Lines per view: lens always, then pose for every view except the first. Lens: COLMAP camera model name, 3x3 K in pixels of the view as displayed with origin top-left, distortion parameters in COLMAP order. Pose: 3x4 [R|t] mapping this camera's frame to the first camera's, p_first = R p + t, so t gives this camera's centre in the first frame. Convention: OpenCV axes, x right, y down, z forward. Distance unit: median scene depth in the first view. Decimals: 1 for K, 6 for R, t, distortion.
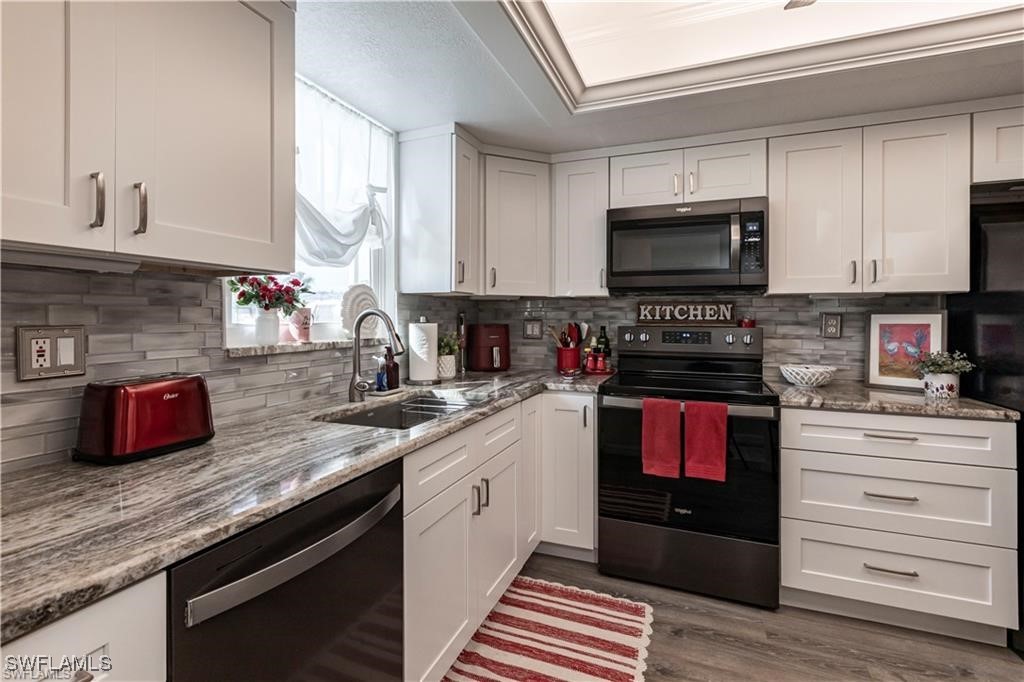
lens RADIAL K [[473.0, 0, 512.2], [0, 473.0, 317.6], [0, 0, 1]] dist [0.009376, -0.002685]
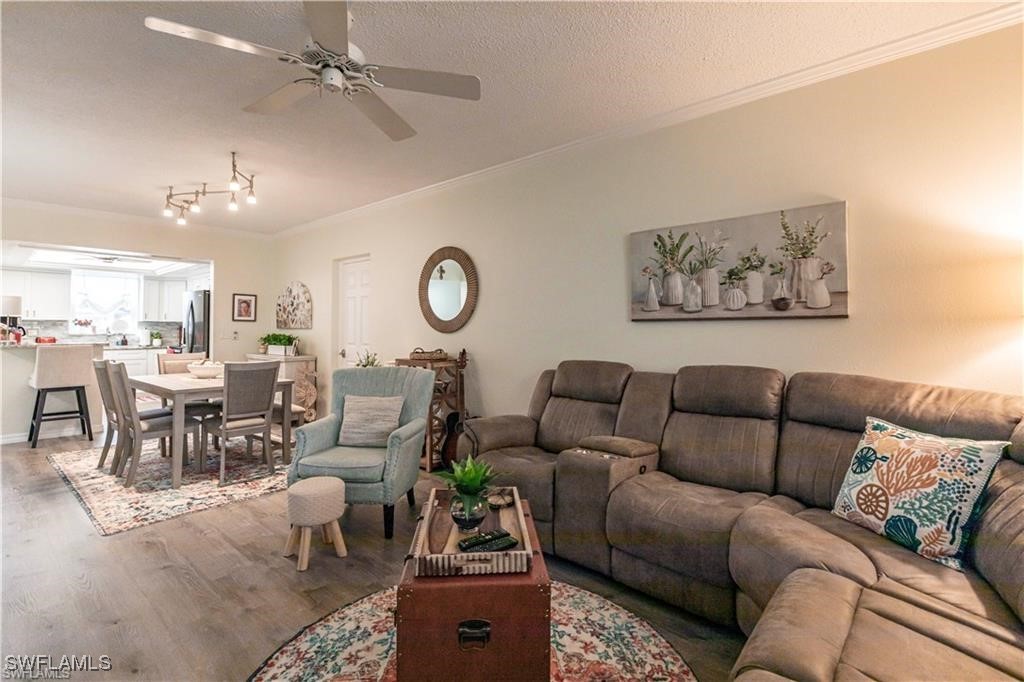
lens RADIAL K [[473.0, 0, 503.5], [0, 473.0, 319.8], [0, 0, 1]] dist [0.009376, -0.002685]
pose [[0.937343, -0.009292, -0.348283, 3.985892], [0.000924, 0.999707, -0.024186, 0.030258], [0.348406, 0.022349, 0.937077, -1.581184]]
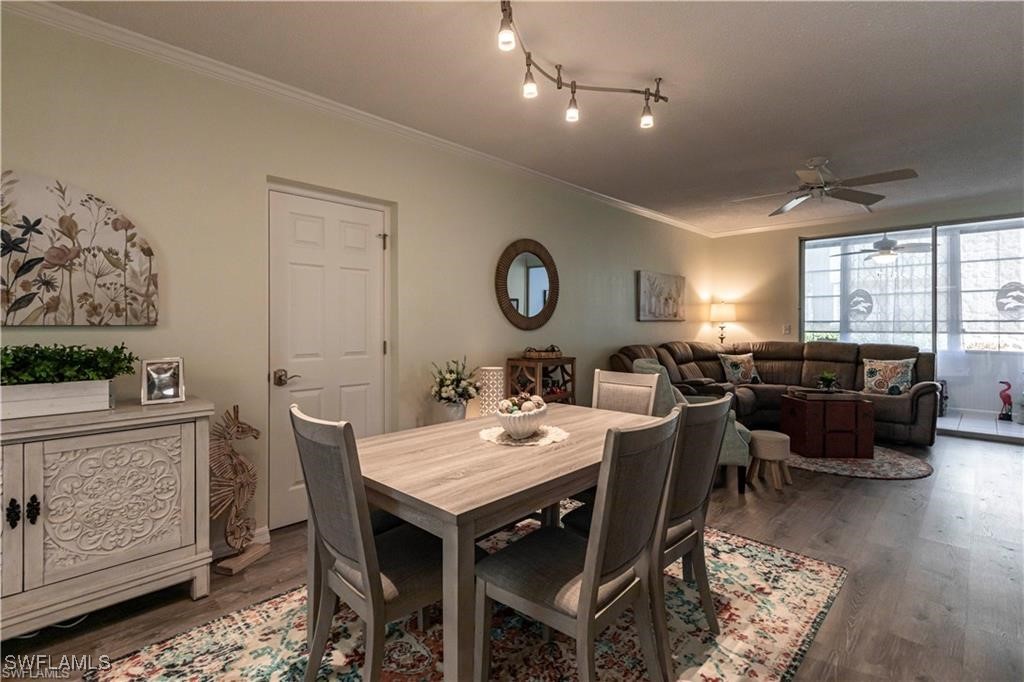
lens RADIAL K [[473.0, 0, 519.3], [0, 473.0, 322.5], [0, 0, 1]] dist [0.009376, -0.002685]
pose [[0.394934, -0.000140, 0.918709, 1.270388], [0.003811, 0.999992, -0.001486, 0.009466], [-0.918702, 0.004089, 0.394931, -0.501464]]
